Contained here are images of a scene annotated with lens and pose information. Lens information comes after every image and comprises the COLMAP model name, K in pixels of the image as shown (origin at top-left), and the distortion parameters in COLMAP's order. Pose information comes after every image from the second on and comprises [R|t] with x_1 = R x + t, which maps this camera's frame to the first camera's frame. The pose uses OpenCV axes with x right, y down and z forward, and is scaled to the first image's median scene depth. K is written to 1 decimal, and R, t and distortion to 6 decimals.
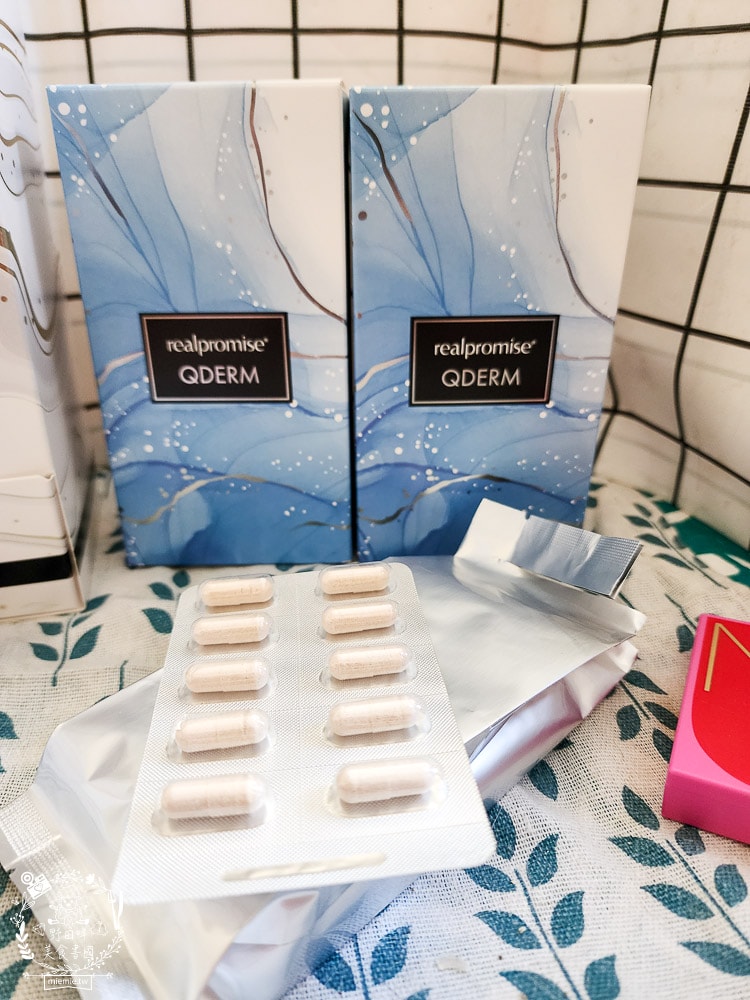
lens RADIAL K [[667.0, 0, 375.0], [0, 667.0, 500.0], [0, 0, 1]] dist [-0.002173, -0.021037]
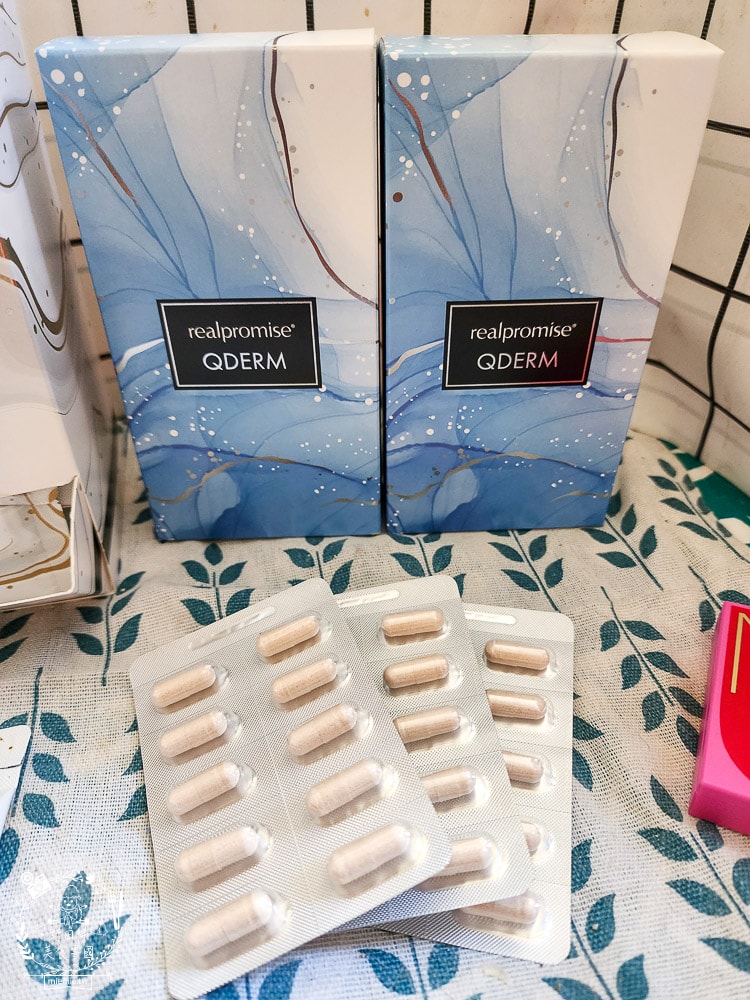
lens RADIAL K [[655.6, 0, 389.1], [0, 655.6, 495.7], [0, 0, 1]] dist [0.003012, -0.030319]
pose [[0.999733, -0.014465, 0.018011, -0.047581], [0.010947, 0.983232, 0.182029, -0.170876], [-0.020342, -0.181783, 0.983128, 0.039822]]
